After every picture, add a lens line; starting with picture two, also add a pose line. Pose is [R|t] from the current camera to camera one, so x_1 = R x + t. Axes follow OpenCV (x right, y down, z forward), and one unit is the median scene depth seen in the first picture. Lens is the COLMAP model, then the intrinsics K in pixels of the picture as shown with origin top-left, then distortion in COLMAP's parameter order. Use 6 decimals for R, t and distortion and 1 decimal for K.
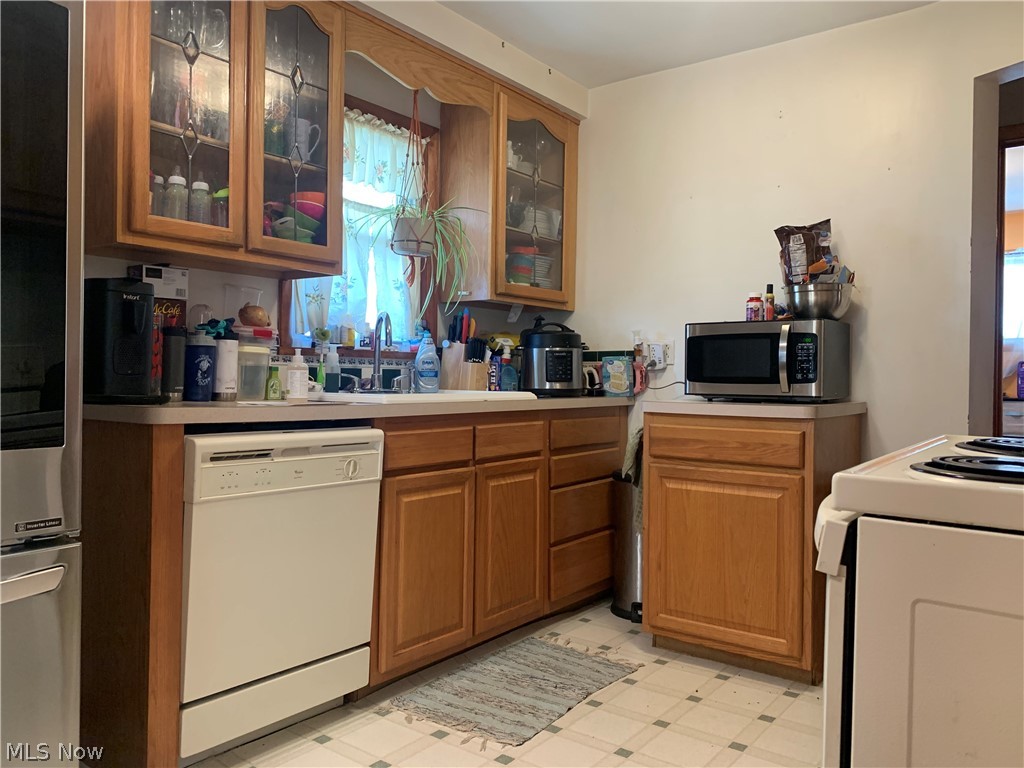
lens RADIAL K [[788.4, 0, 506.3], [0, 788.4, 375.0], [0, 0, 1]] dist [0.012660, -0.010697]
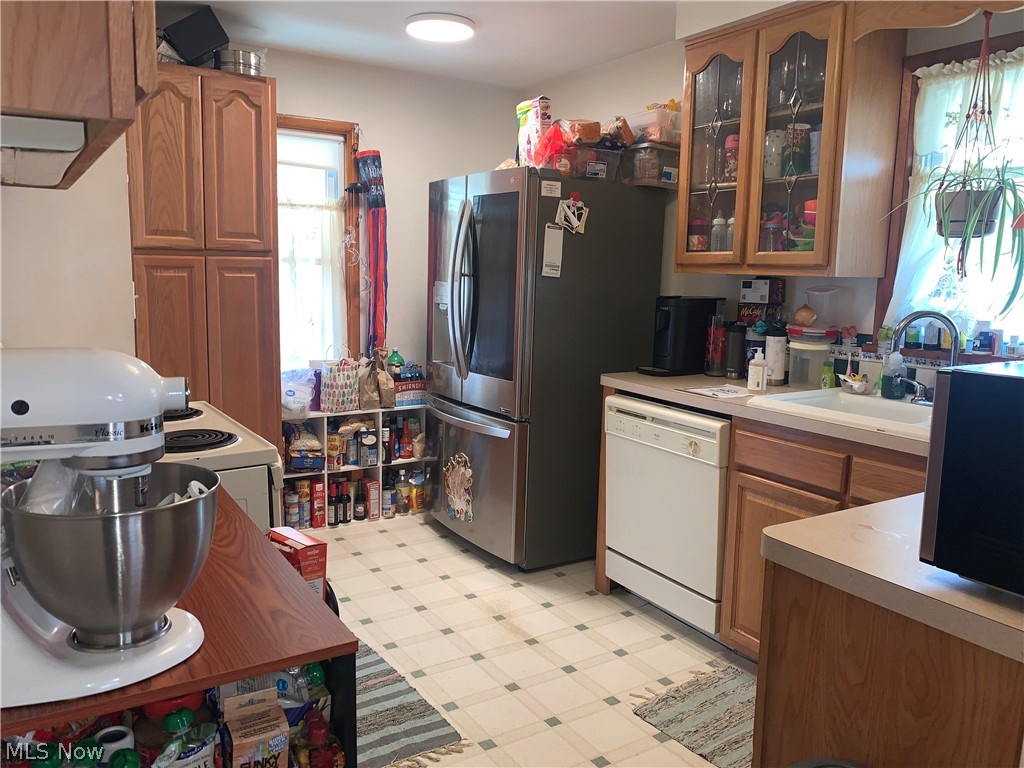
lens RADIAL K [[788.4, 0, 507.9], [0, 788.4, 387.1], [0, 0, 1]] dist [0.012660, -0.010697]
pose [[-0.354291, 0.119860, -0.927422, 0.987355], [-0.024000, 0.990260, 0.137149, -0.130354], [0.934827, 0.070849, -0.347964, 1.098291]]
